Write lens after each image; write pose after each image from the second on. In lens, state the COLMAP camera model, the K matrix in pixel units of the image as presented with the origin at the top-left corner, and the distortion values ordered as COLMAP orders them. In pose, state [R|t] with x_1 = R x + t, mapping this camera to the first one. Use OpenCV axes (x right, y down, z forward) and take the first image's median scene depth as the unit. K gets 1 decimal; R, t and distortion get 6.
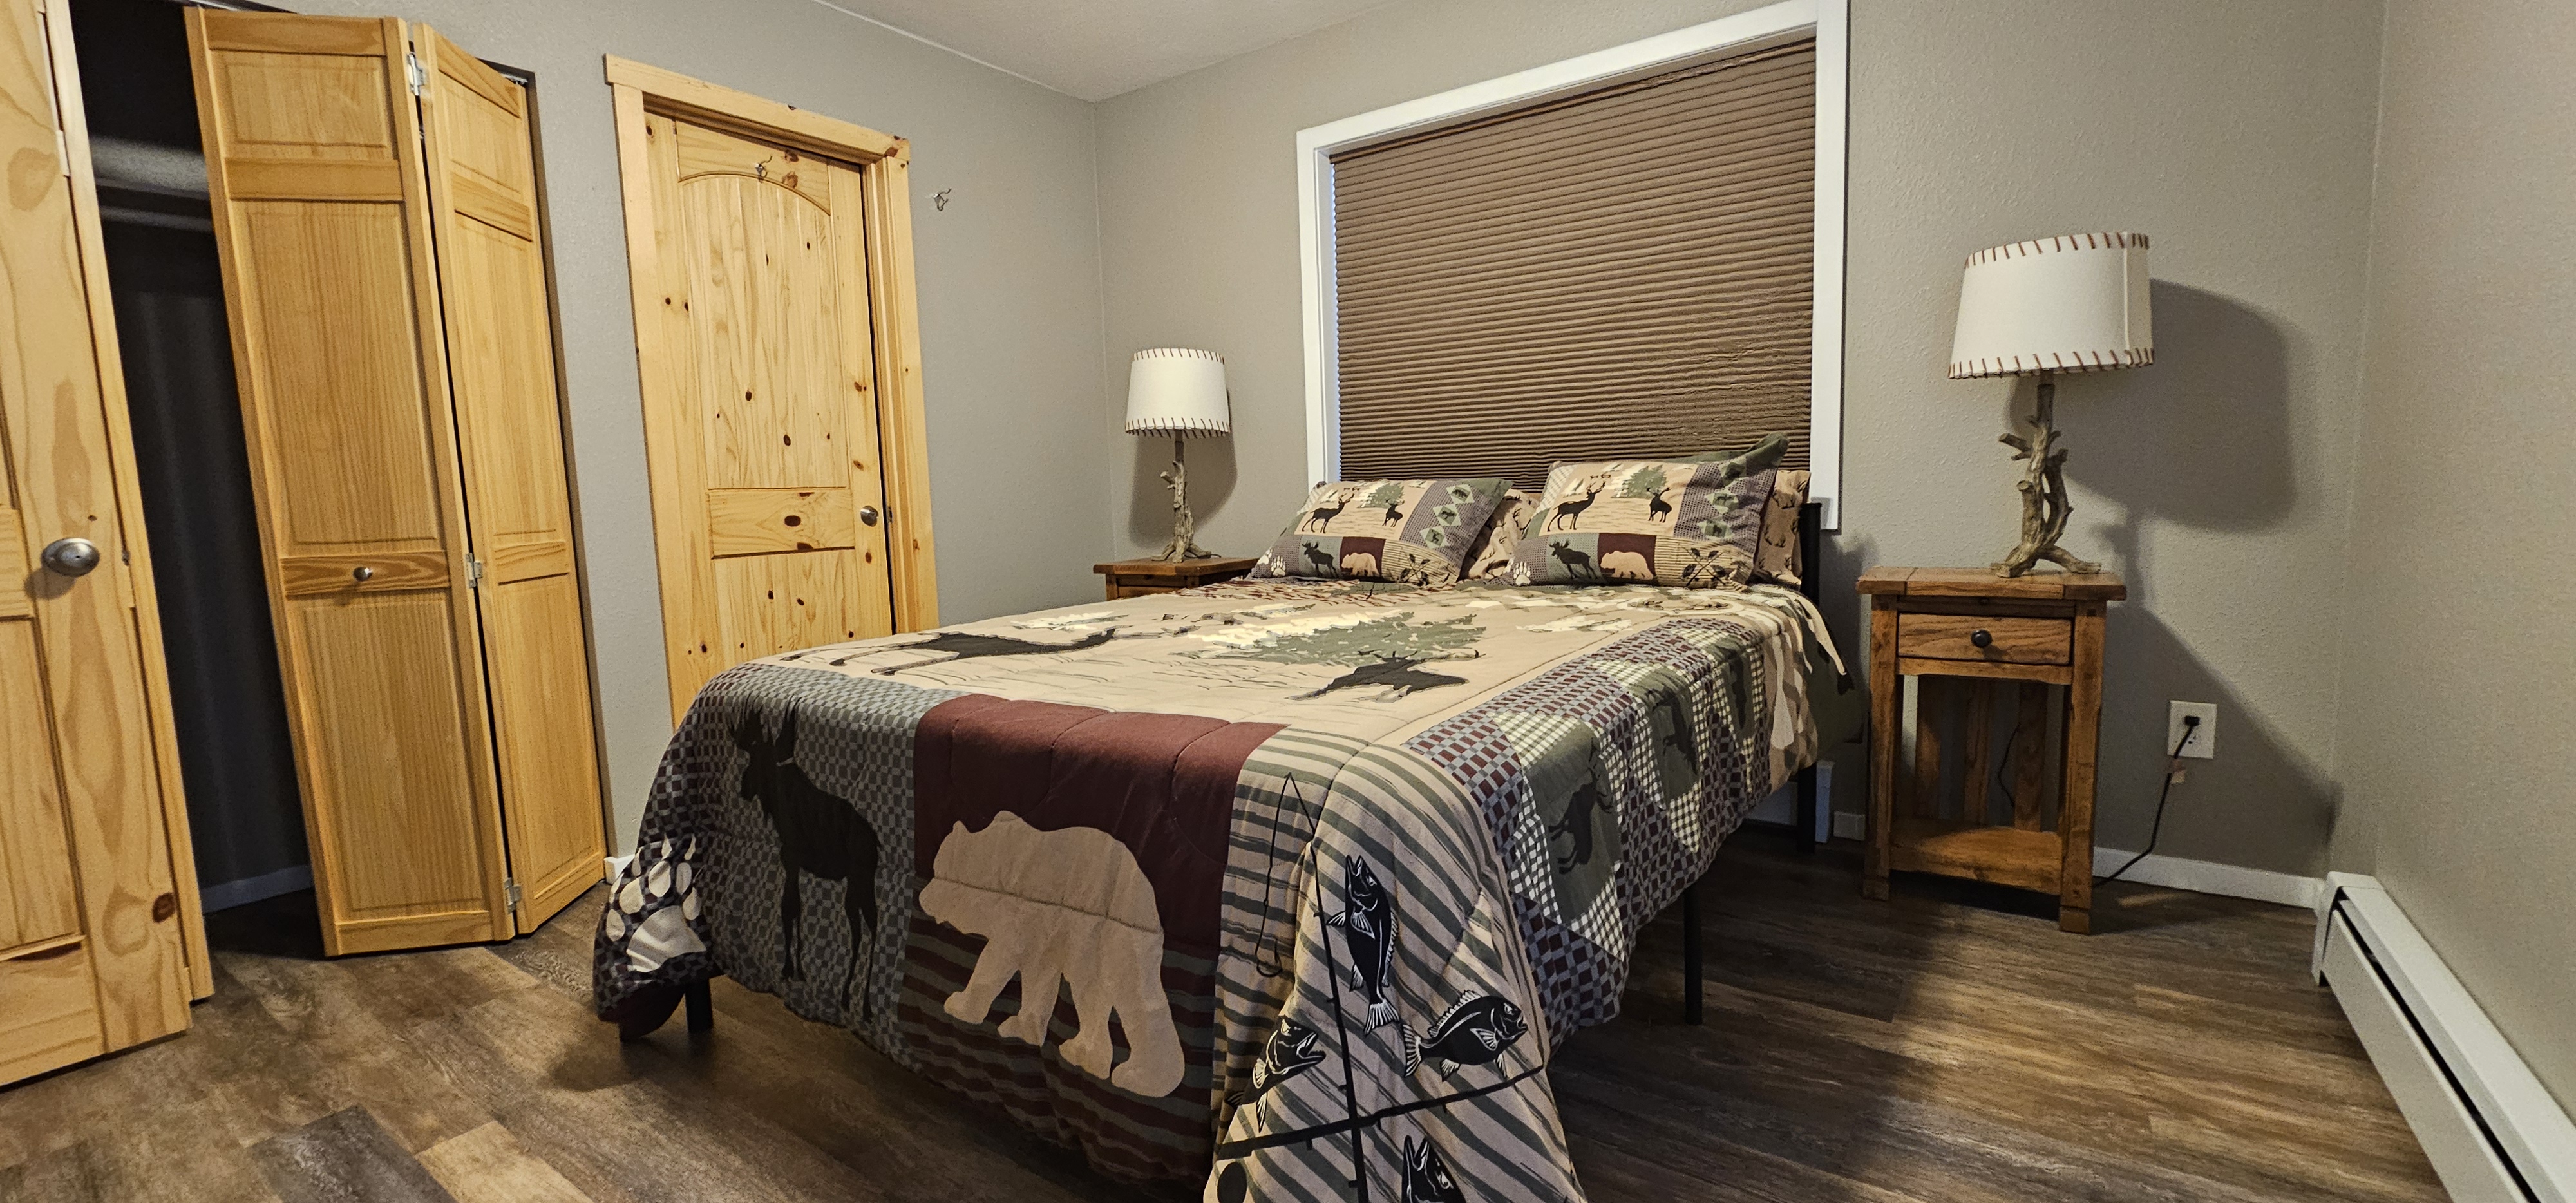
lens RADIAL K [[1052.3, 0, 1283.0], [0, 1052.3, 603.2], [0, 0, 1]] dist [-0.000790, -0.000409]
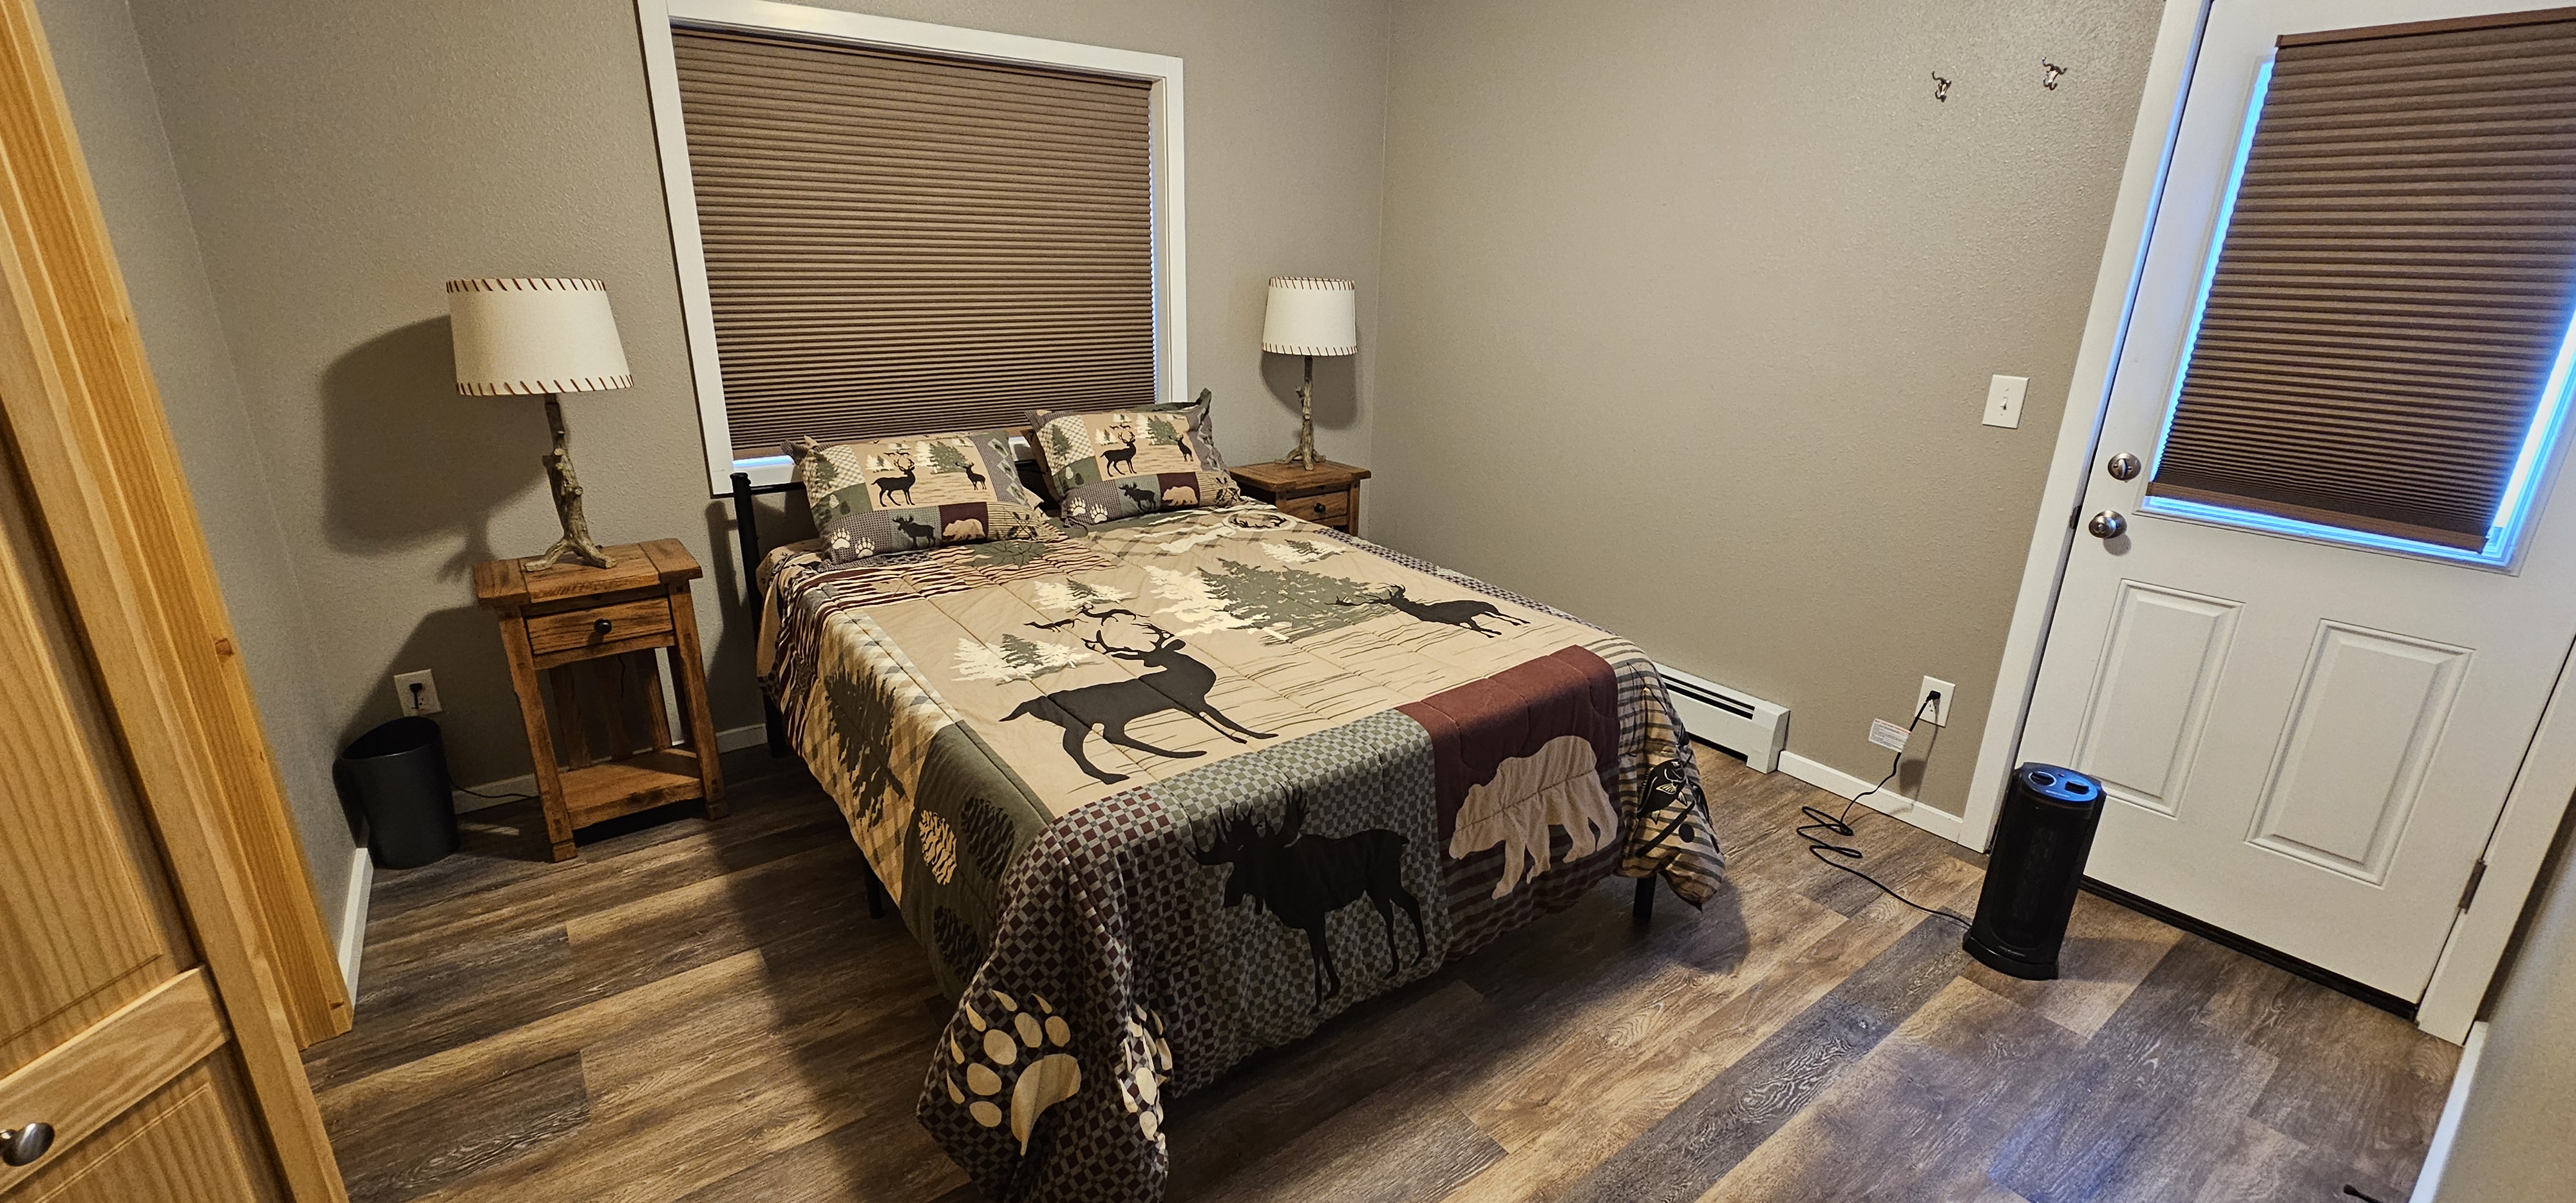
lens RADIAL K [[1052.3, 0, 1279.9], [0, 1052.3, 599.6], [0, 0, 1]] dist [-0.000790, -0.000409]
pose [[0.309886, -0.259217, 0.914755, -0.910721], [0.079410, 0.965811, 0.246784, -0.231149], [-0.947452, -0.003835, 0.319876, 0.434148]]
